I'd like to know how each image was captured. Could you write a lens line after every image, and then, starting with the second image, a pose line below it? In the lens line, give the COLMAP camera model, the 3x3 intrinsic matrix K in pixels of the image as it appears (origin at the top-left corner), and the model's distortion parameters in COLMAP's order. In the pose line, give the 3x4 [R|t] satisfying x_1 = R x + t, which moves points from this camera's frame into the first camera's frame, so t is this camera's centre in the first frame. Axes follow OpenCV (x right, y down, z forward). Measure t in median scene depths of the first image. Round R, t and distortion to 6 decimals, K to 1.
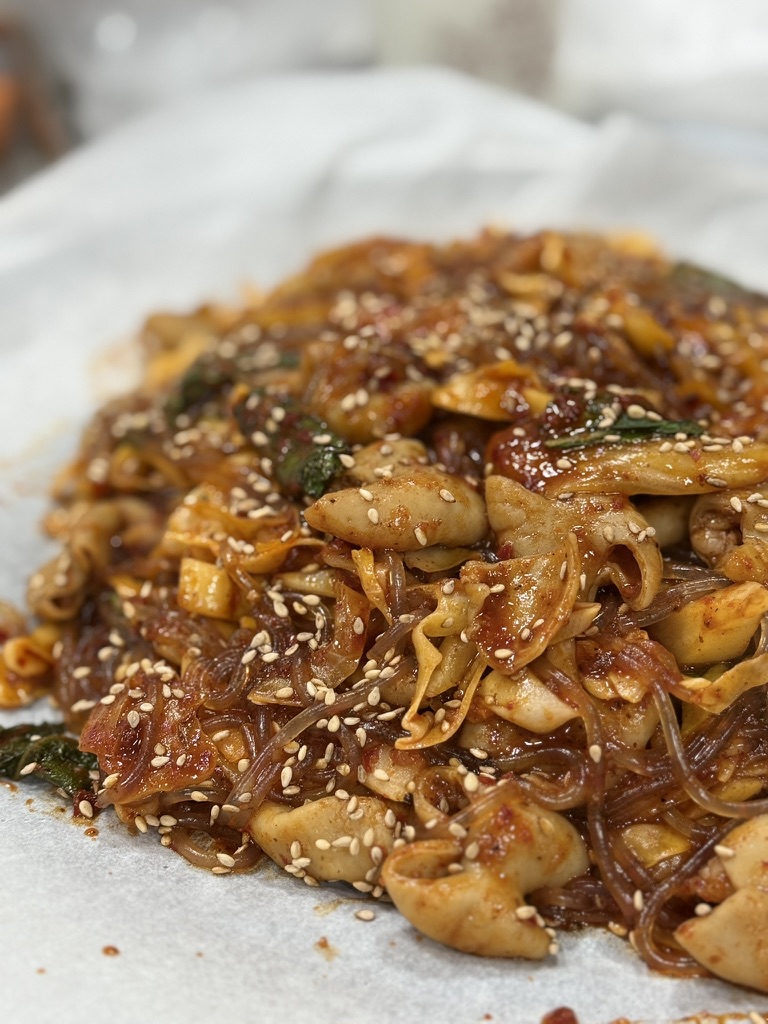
lens RADIAL K [[1743.3, 0, 384.0], [0, 1743.3, 512.0], [0, 0, 1]] dist [0.167775, -0.111925]
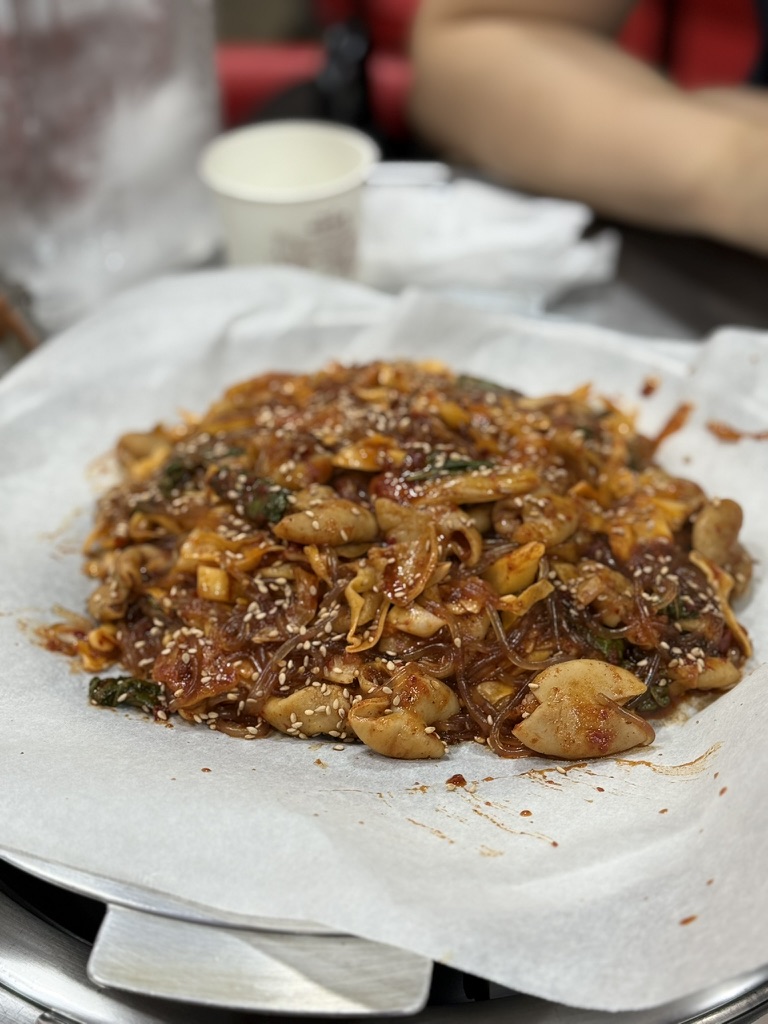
lens RADIAL K [[1743.3, 0, 384.0], [0, 1743.3, 512.0], [0, 0, 1]] dist [0.167775, -0.111925]
pose [[0.985541, -0.089123, 0.144102, -0.183475], [0.101742, 0.991367, -0.082702, 0.135758], [-0.135488, 0.096167, 0.986101, -0.699009]]
